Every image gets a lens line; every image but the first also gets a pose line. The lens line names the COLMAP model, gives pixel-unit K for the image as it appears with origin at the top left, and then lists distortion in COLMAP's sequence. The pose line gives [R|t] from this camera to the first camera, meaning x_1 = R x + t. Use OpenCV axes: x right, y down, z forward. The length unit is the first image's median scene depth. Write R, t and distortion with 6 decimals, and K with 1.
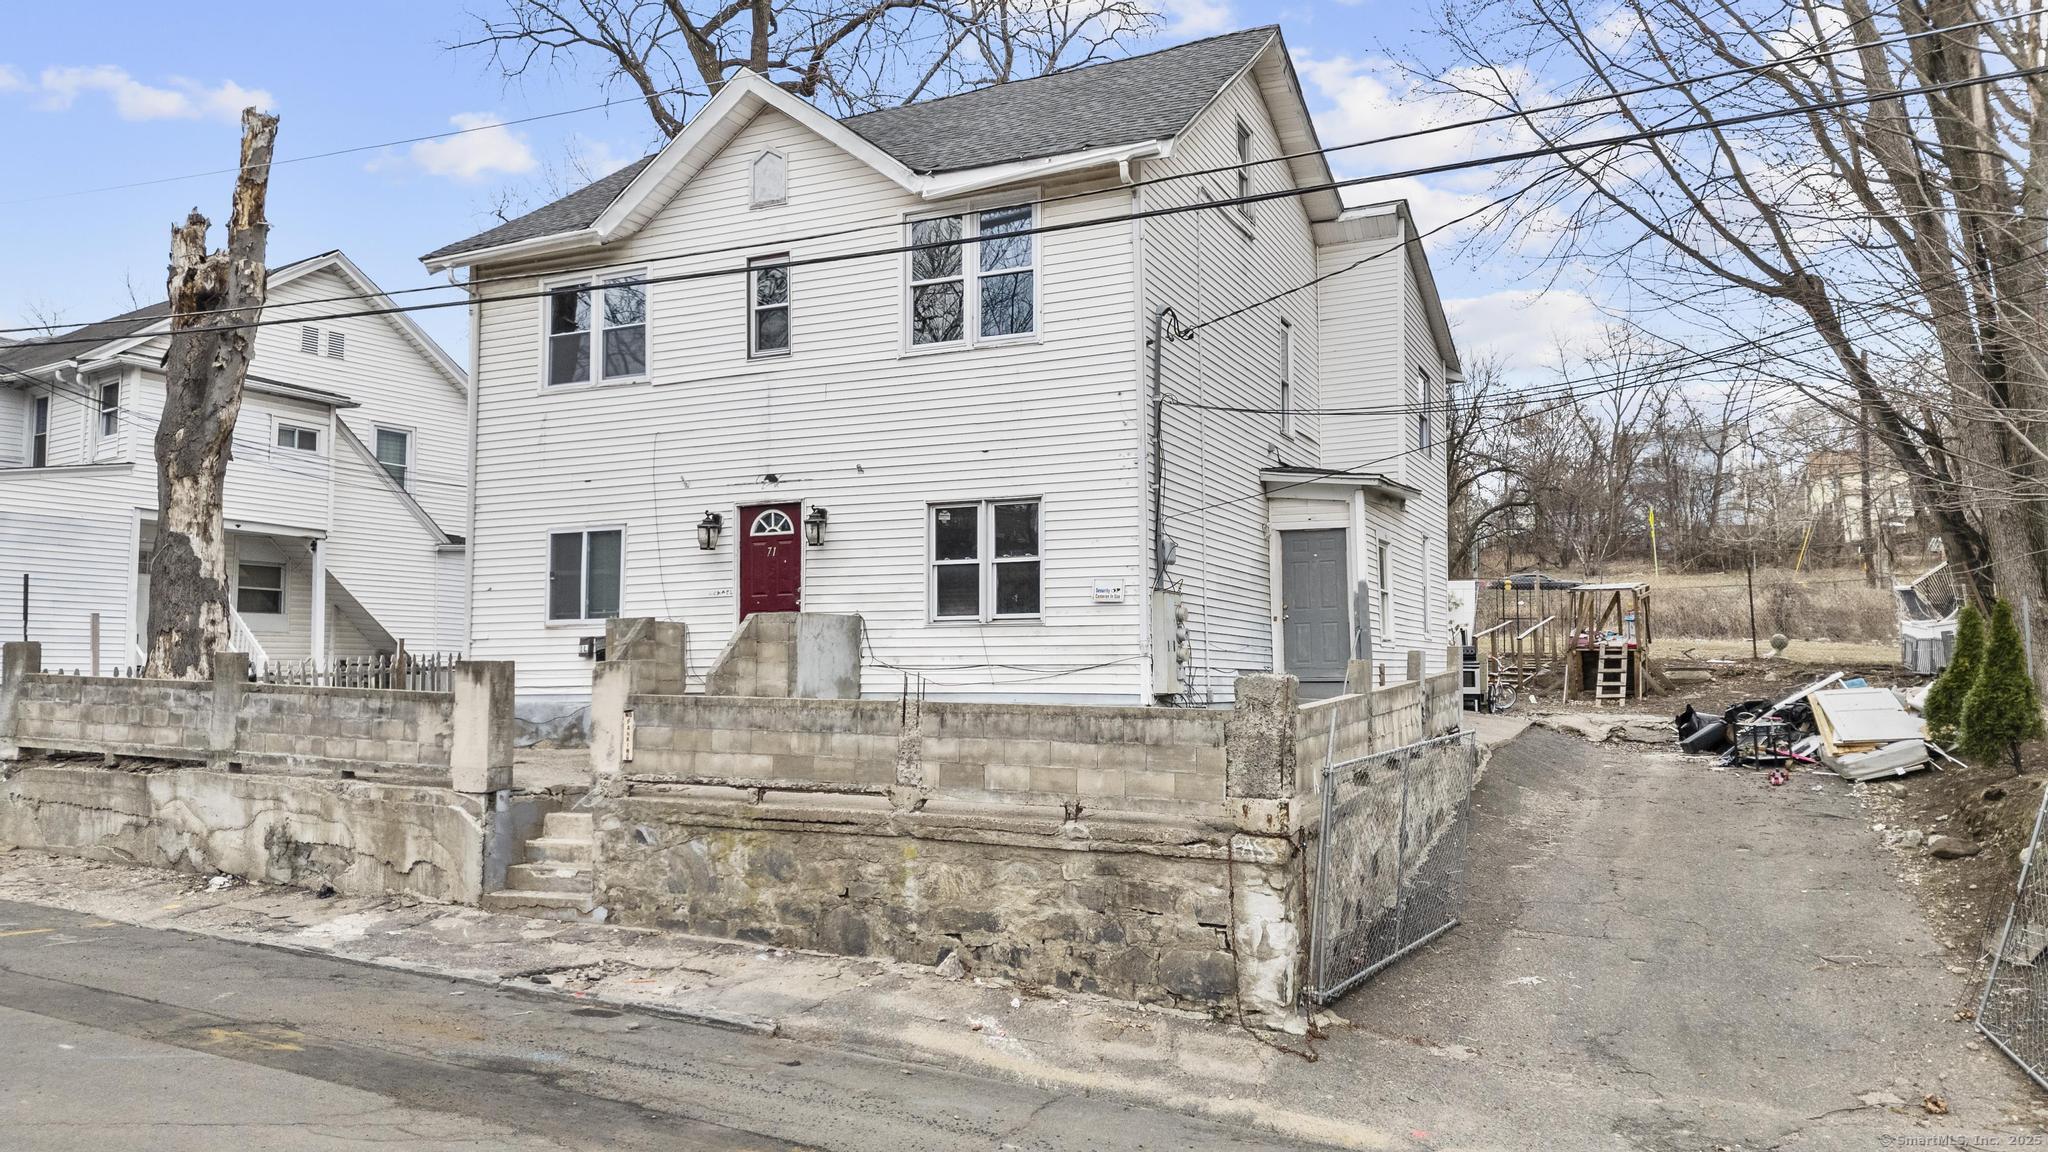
lens RADIAL K [[1418.4, 0, 1031.3], [0, 1418.4, 576.4], [0, 0, 1]] dist [0.071772, -0.068103]
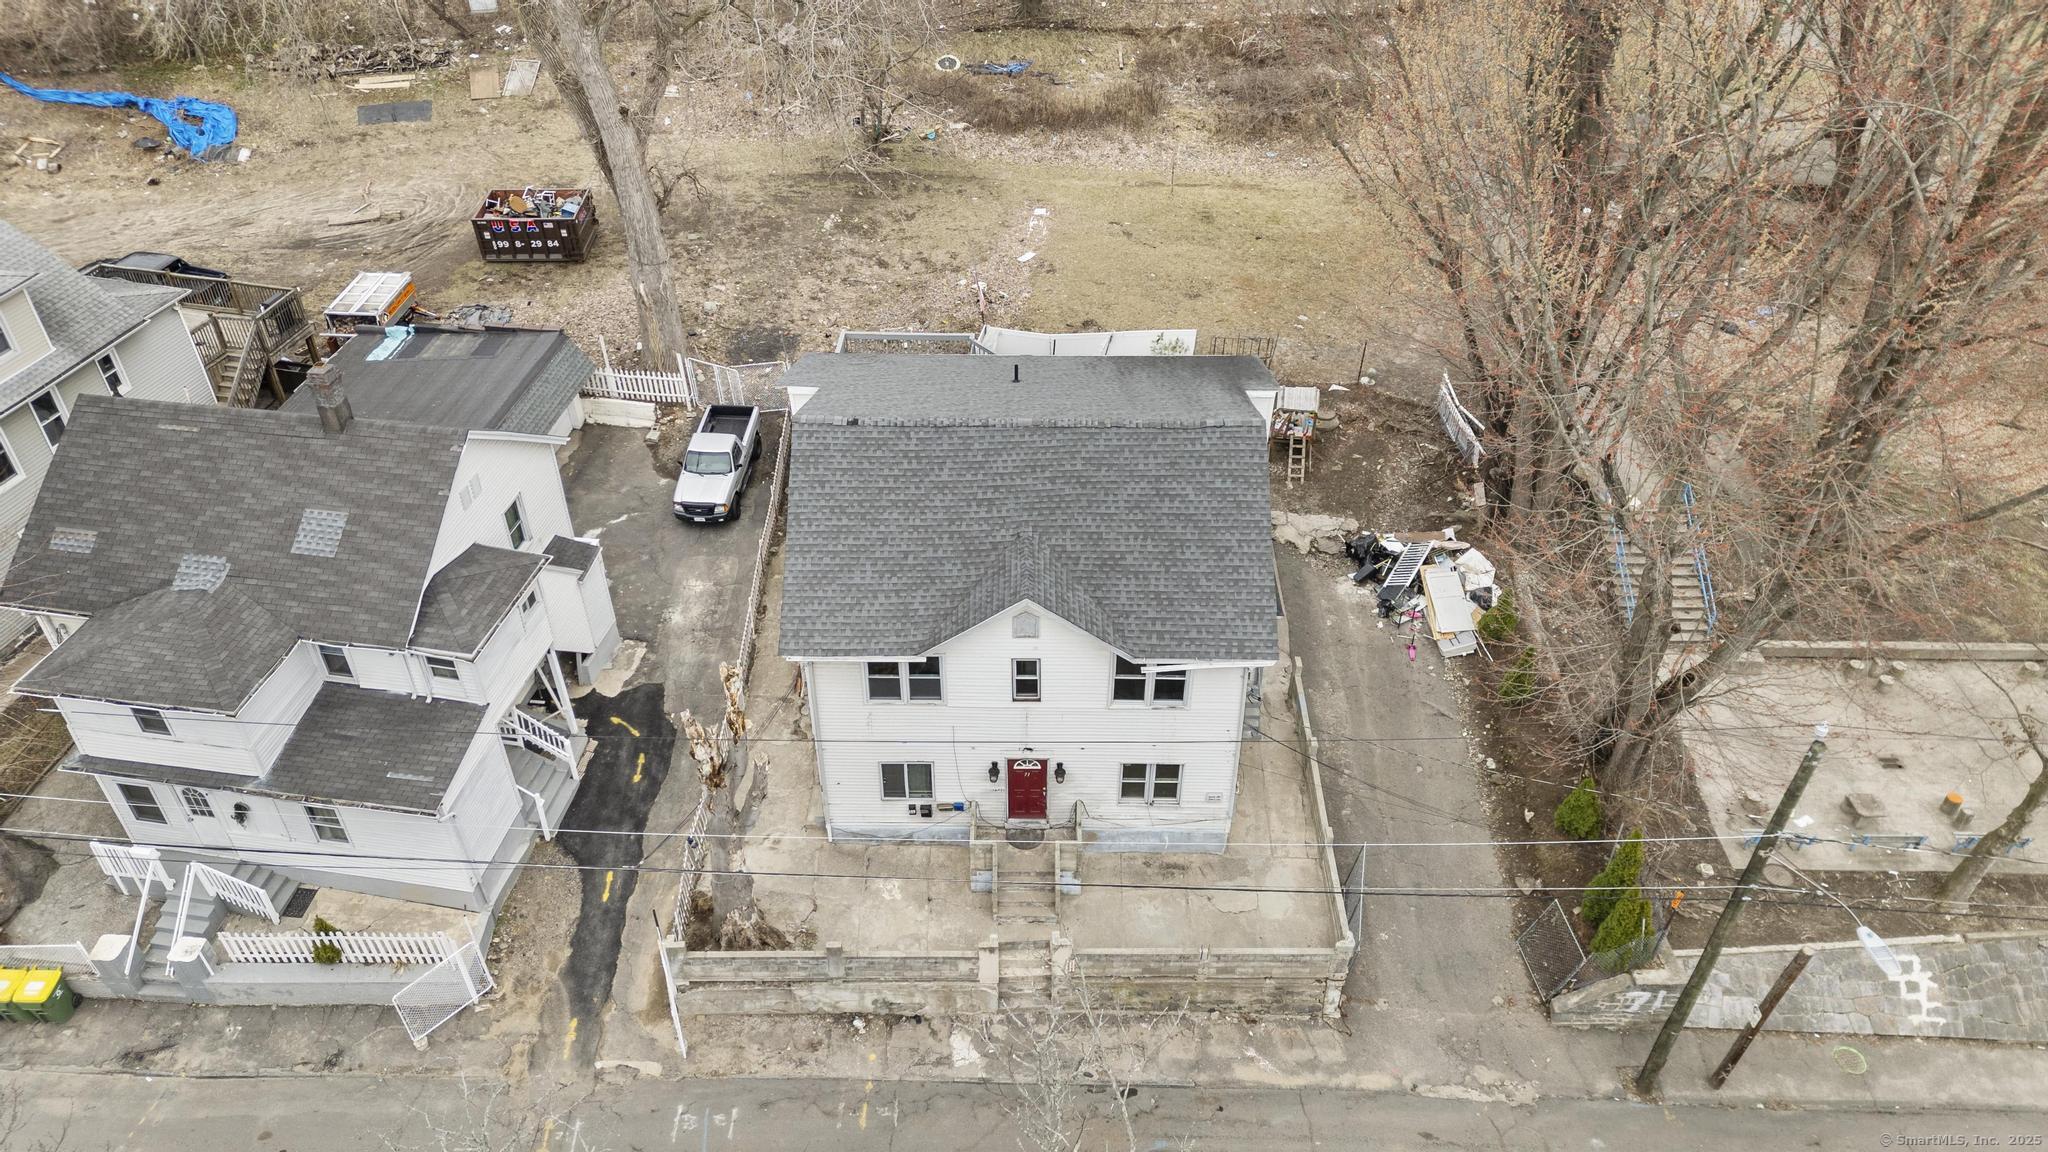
lens RADIAL K [[1418.4, 0, 1028.8], [0, 1418.4, 579.0], [0, 0, 1]] dist [0.071772, -0.068103]
pose [[0.916393, -0.242516, 0.318450, -0.812996], [-0.036226, 0.742055, 0.669360, -1.670402], [-0.398638, -0.624933, 0.671228, -0.132485]]
